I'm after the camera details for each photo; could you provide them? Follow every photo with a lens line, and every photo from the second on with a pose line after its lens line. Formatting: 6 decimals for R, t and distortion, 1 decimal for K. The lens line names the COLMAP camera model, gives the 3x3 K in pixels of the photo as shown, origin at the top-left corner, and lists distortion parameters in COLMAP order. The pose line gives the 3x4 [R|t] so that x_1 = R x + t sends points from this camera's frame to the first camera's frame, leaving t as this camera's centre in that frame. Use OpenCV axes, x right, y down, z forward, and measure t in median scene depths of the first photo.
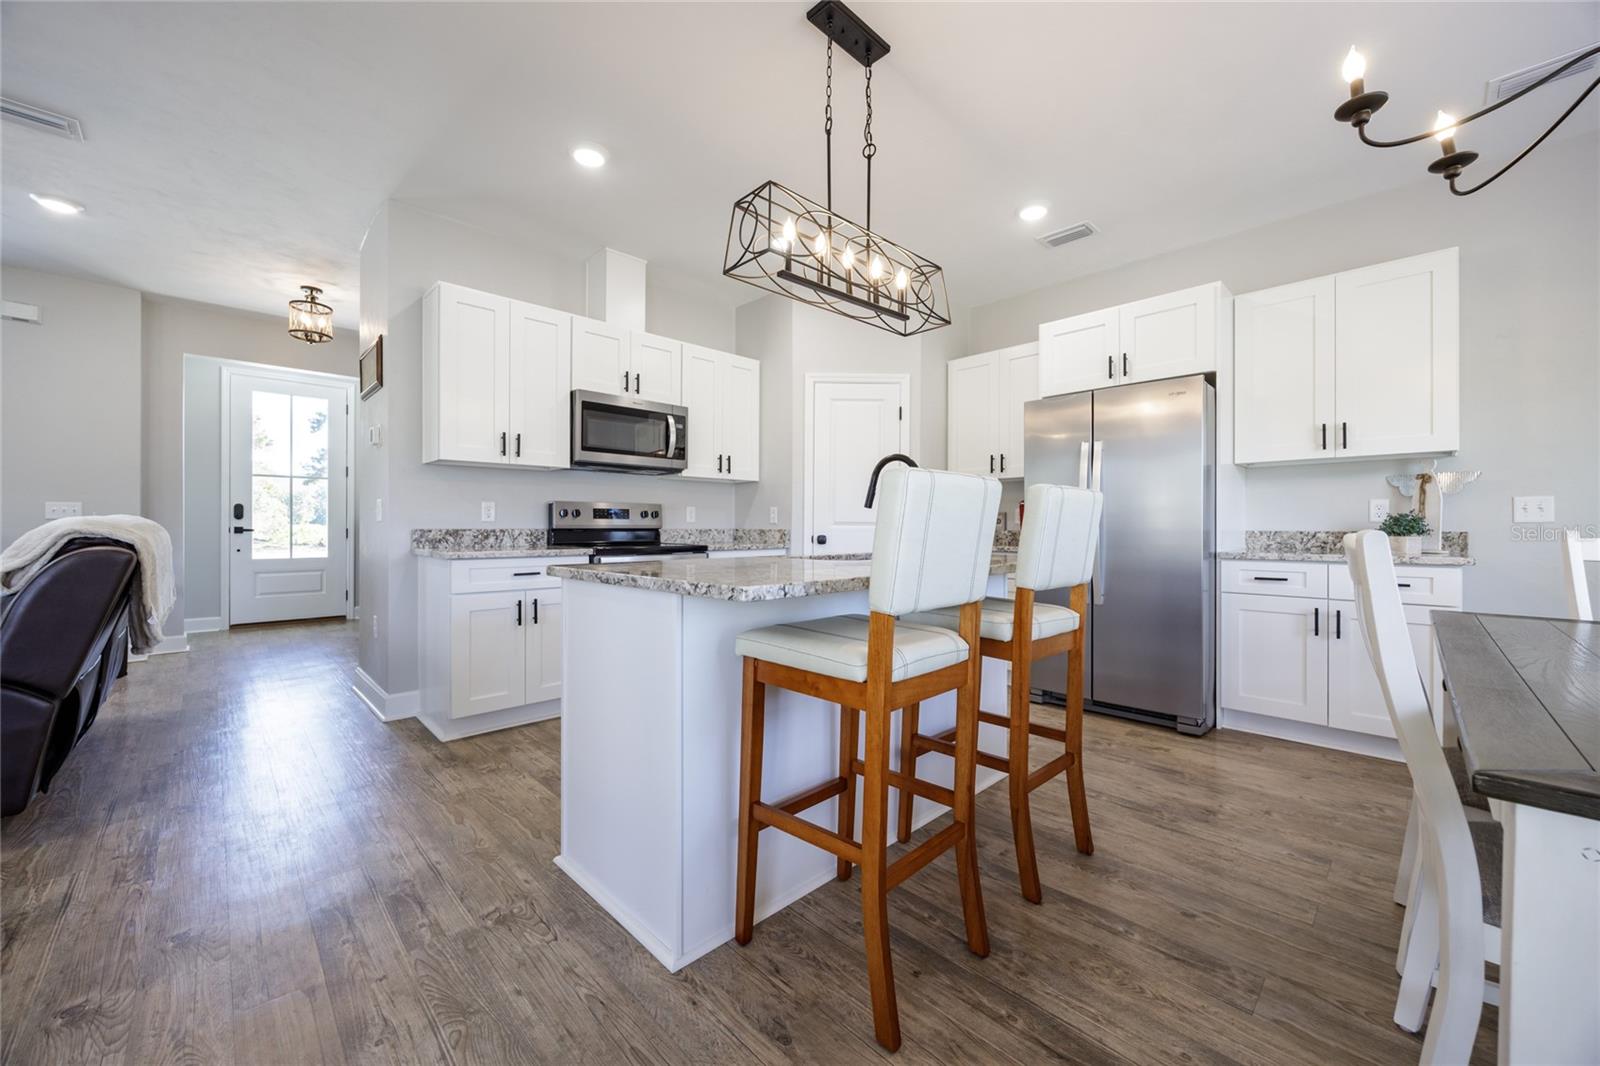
lens RADIAL K [[610.0, 0, 812.9], [0, 610.0, 525.9], [0, 0, 1]] dist [-0.002331, 0.000004]
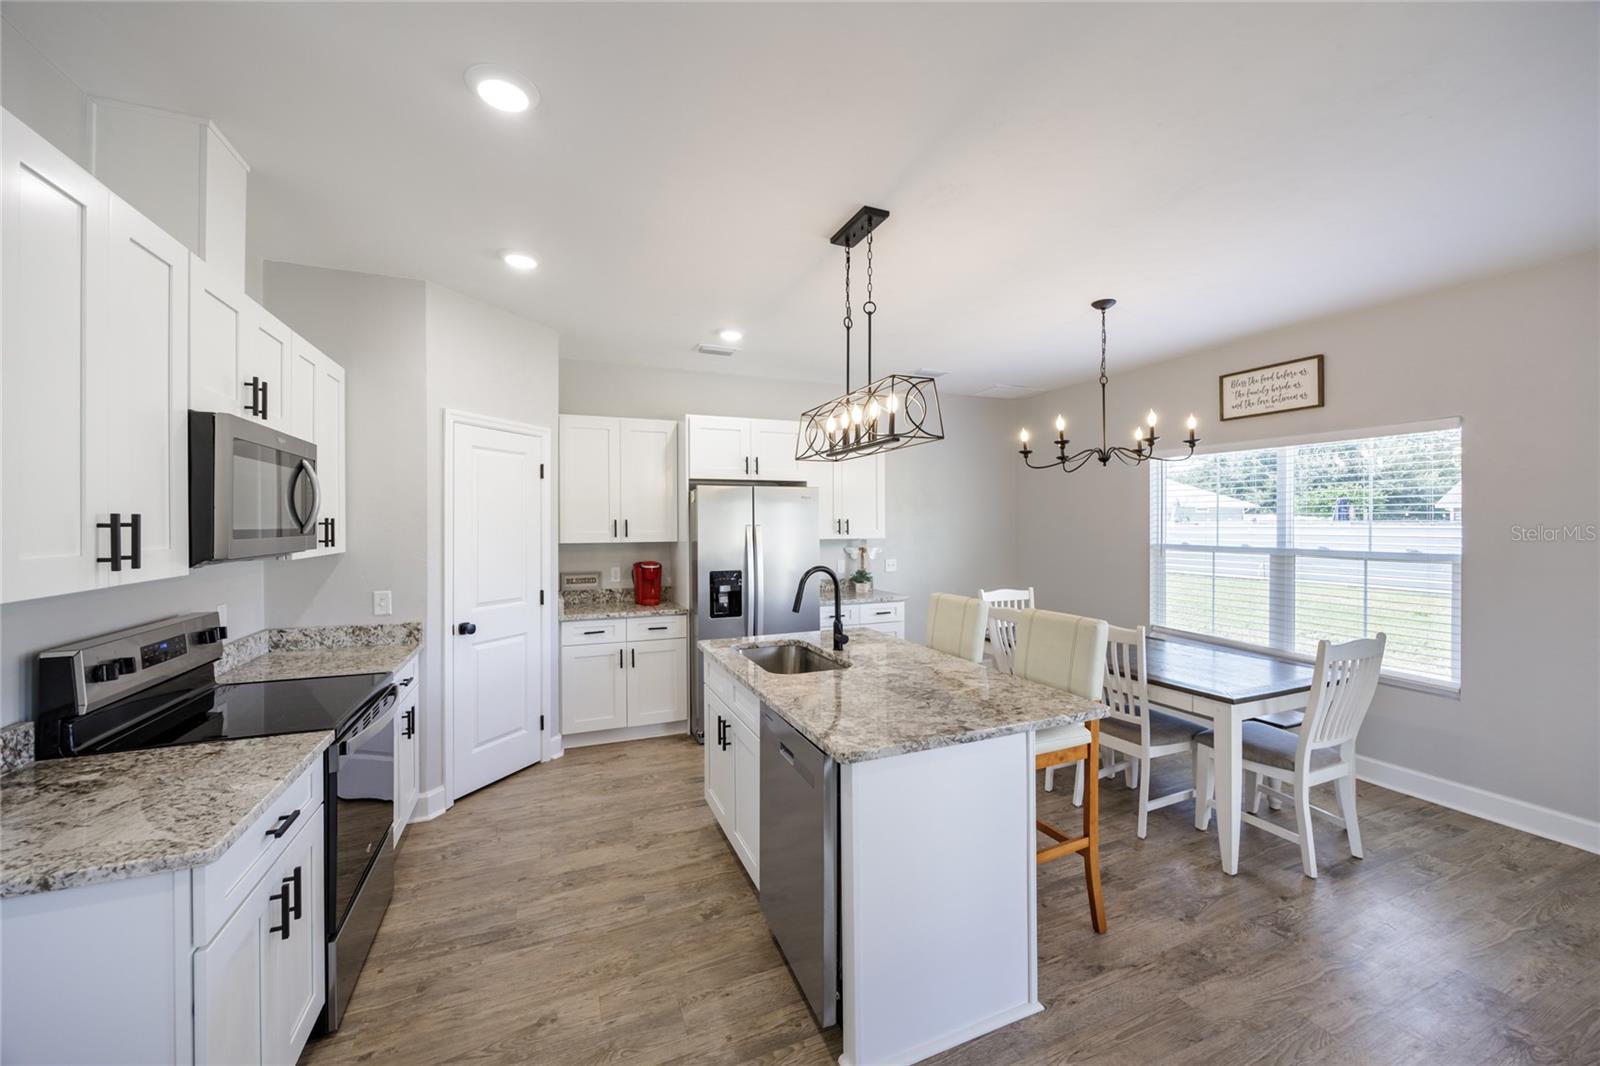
lens RADIAL K [[610.0, 0, 803.5], [0, 610.0, 527.5], [0, 0, 1]] dist [-0.002331, 0.000004]
pose [[0.371174, -0.005521, 0.928547, -0.690606], [-0.000428, 0.999981, 0.006117, -0.141164], [-0.928563, -0.002667, 0.371164, 0.410950]]
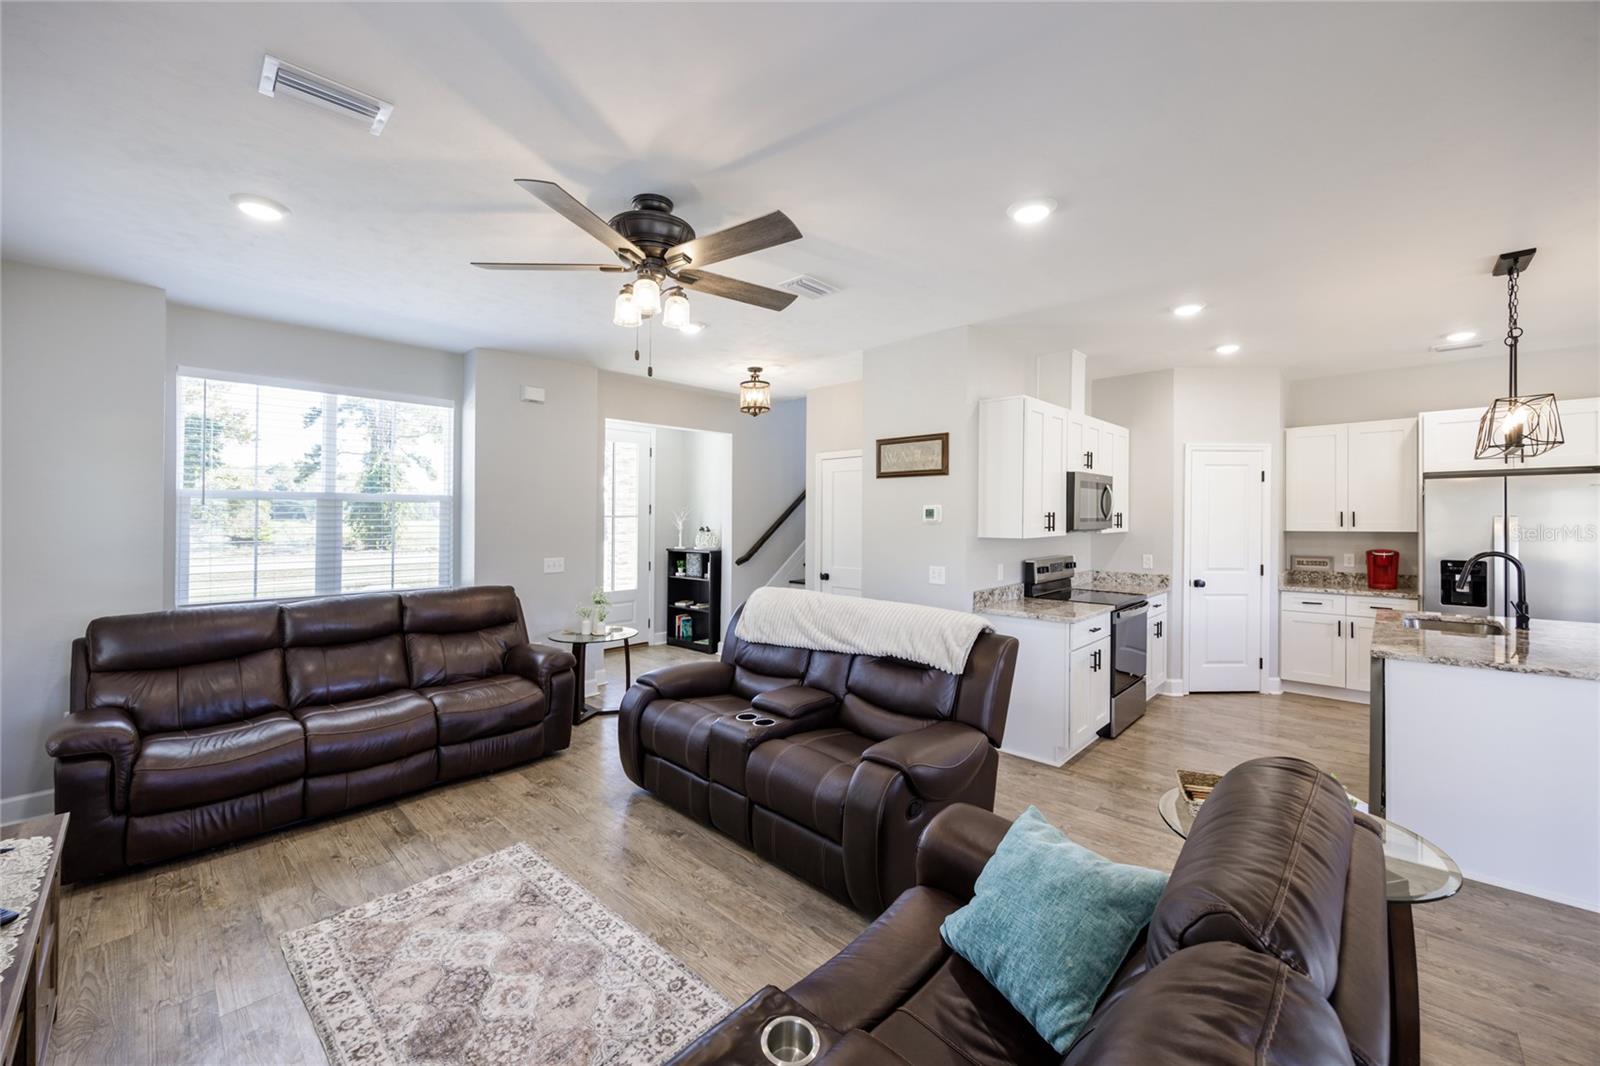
lens RADIAL K [[626.2, 0, 804.7], [0, 626.2, 527.6], [0, 0, 1]] dist [-0.001564, 0.000478]
pose [[0.999321, -0.006665, 0.036234, -1.012814], [0.005935, 0.999778, 0.020203, -0.147586], [-0.036360, -0.019974, 0.999139, -0.232205]]
